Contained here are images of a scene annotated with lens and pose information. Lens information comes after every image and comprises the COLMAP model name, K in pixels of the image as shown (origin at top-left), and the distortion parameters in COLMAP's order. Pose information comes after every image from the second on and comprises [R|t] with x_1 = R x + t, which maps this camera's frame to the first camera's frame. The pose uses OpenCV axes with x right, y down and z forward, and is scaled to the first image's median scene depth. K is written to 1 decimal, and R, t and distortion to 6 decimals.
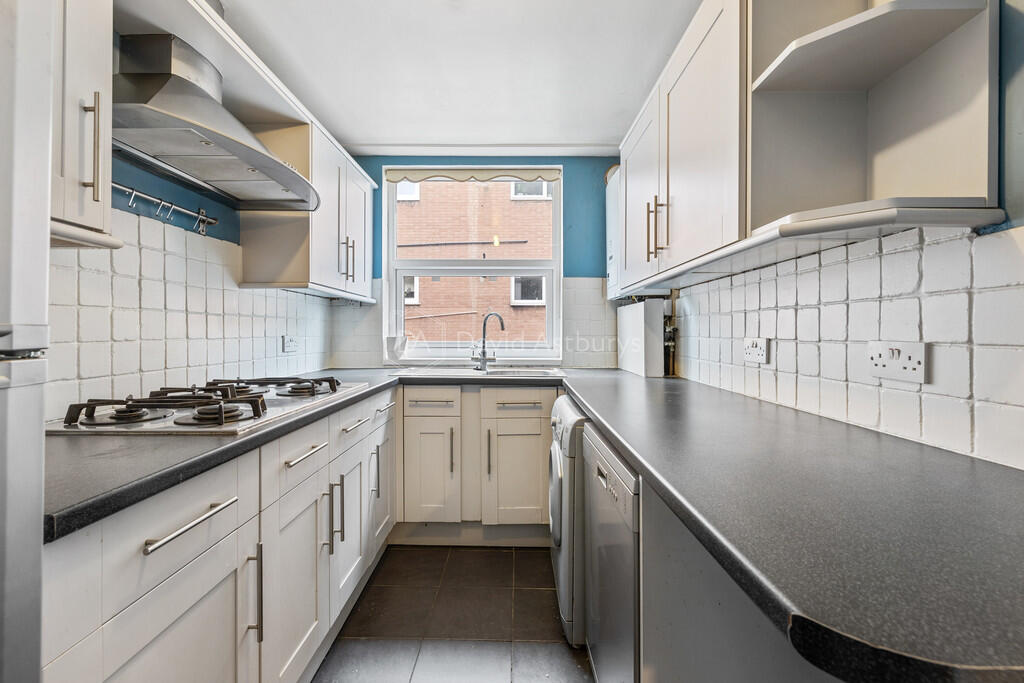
lens RADIAL K [[440.4, 0, 511.8], [0, 440.4, 339.0], [0, 0, 1]] dist [-0.001030, -0.000333]
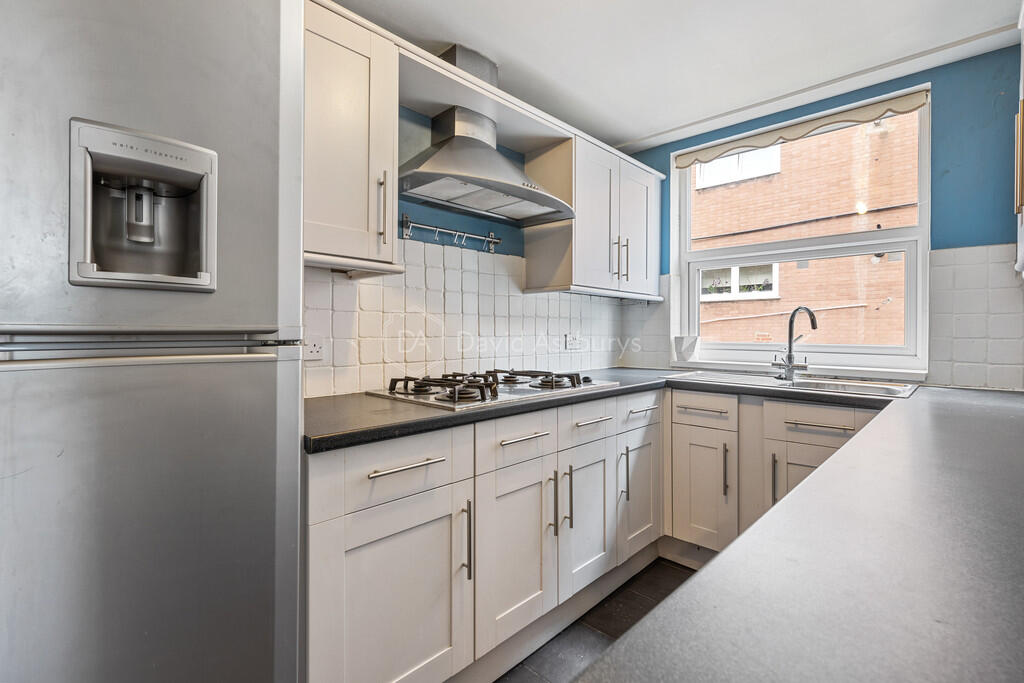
lens RADIAL K [[471.1, 0, 512.0], [0, 471.1, 341.5], [0, 0, 1]] dist [0.004024, 0.000401]
pose [[0.723899, 0.017584, -0.689682, 0.219472], [-0.013520, 0.999845, 0.011300, -0.001149], [0.689773, 0.001144, 0.724024, 0.059105]]
